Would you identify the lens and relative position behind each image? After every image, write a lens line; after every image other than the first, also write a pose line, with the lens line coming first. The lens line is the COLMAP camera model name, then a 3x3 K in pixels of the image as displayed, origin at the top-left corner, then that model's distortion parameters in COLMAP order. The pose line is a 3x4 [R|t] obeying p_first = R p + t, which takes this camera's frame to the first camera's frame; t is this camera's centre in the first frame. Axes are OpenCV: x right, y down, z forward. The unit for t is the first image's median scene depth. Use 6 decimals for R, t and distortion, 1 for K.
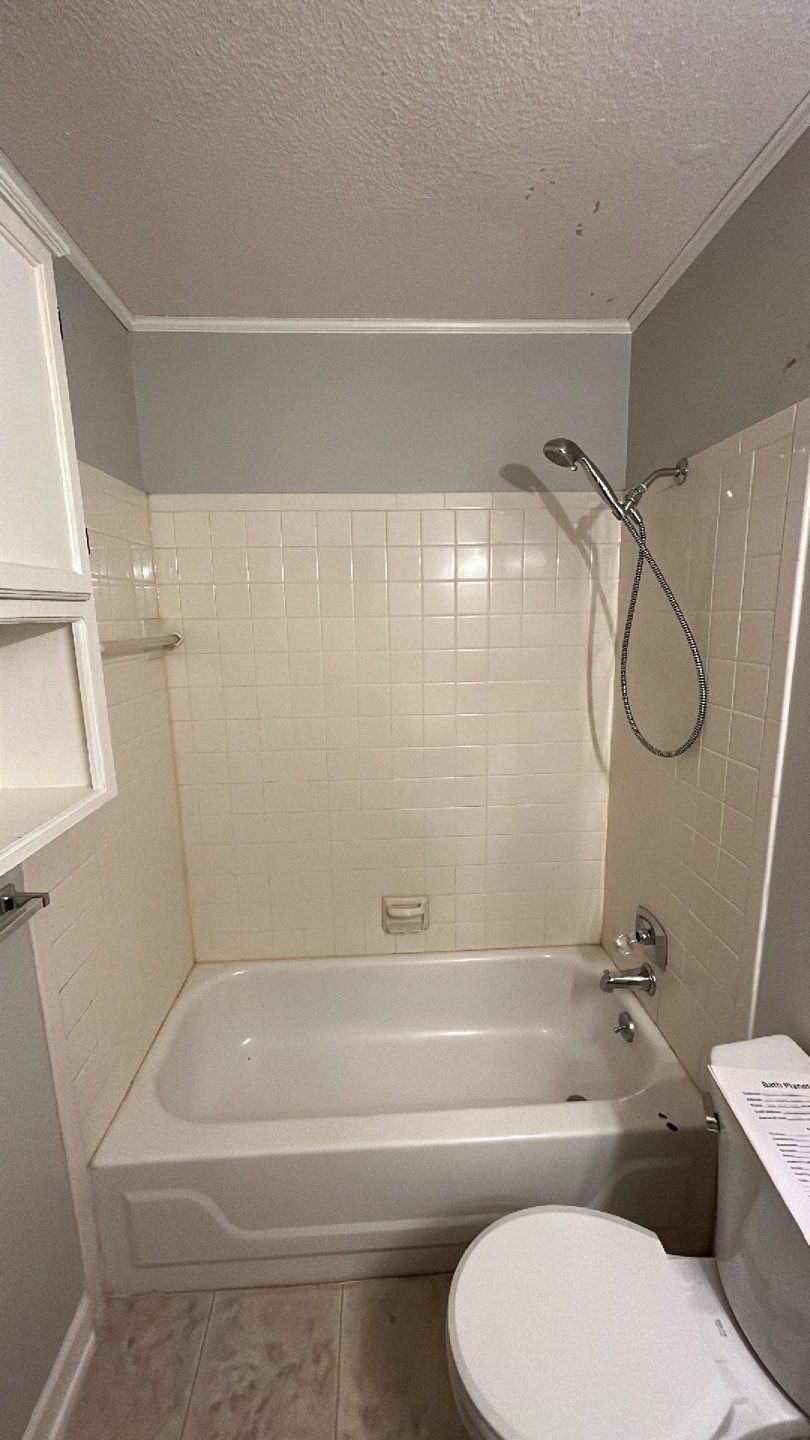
lens RADIAL K [[557.2, 0, 409.2], [0, 557.2, 717.9], [0, 0, 1]] dist [-0.002398, 0.000107]
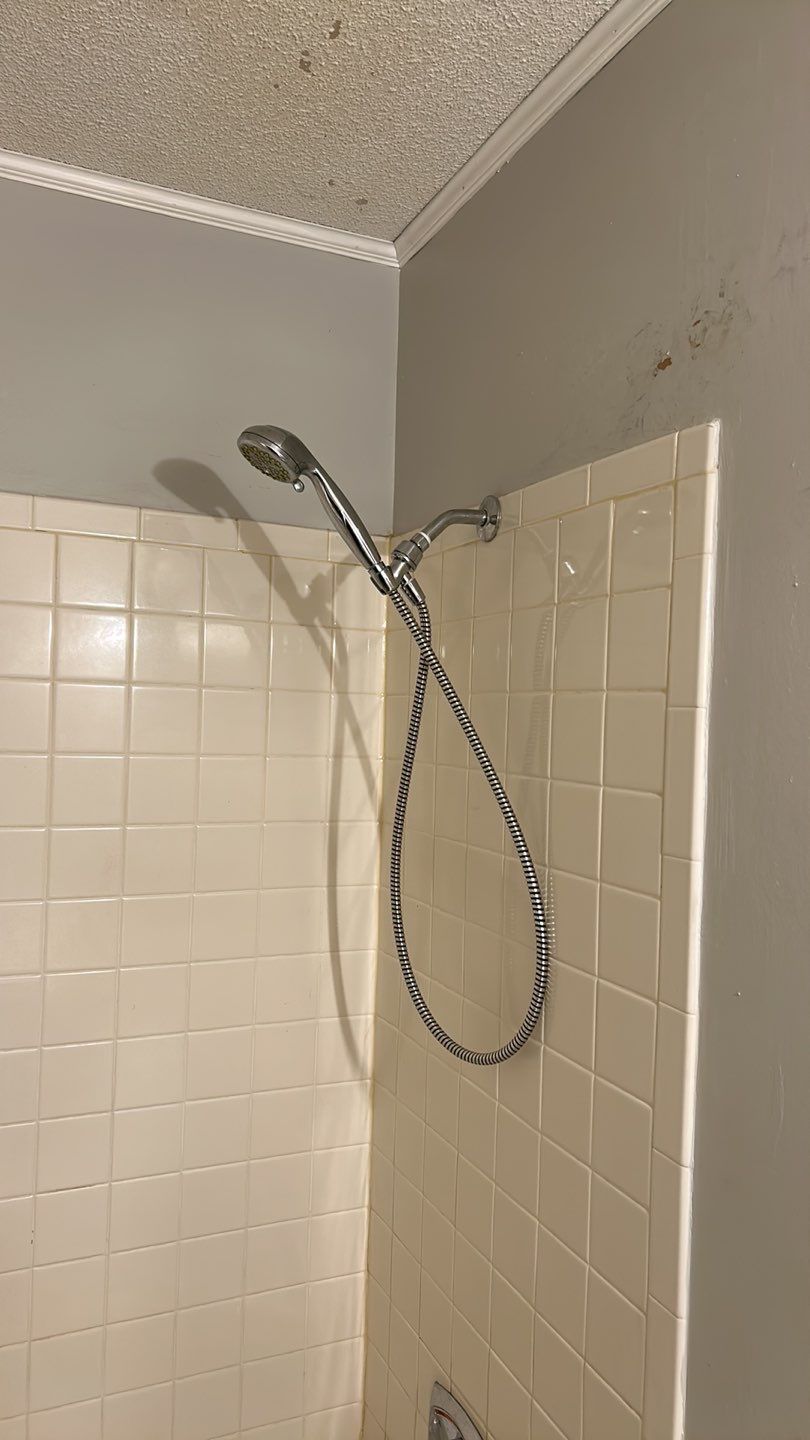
lens RADIAL K [[1019.2, 0, 405.0], [0, 1019.2, 720.0], [0, 0, 1]] dist [0.076321, -0.072931]
pose [[0.929705, 0.045013, 0.365544, 0.046104], [0.018246, 0.985656, -0.167779, -0.067733], [-0.367852, 0.162655, 0.915548, 0.121638]]
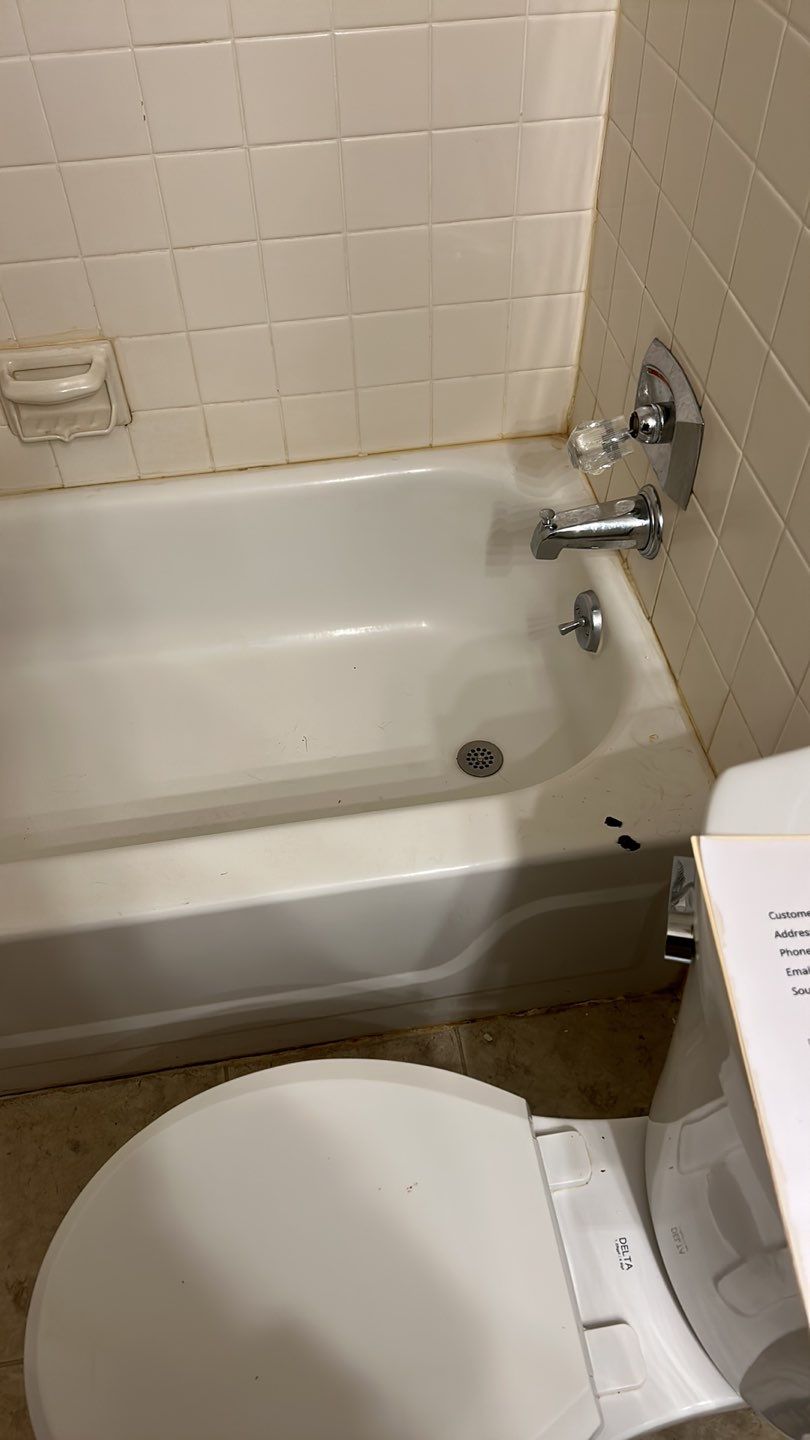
lens RADIAL K [[1019.2, 0, 405.0], [0, 1019.2, 720.0], [0, 0, 1]] dist [0.076321, -0.072931]
pose [[0.995700, -0.077795, 0.050303, 0.202959], [0.027840, 0.769156, 0.638454, 0.096675], [-0.088359, -0.634308, 0.768014, 0.348098]]
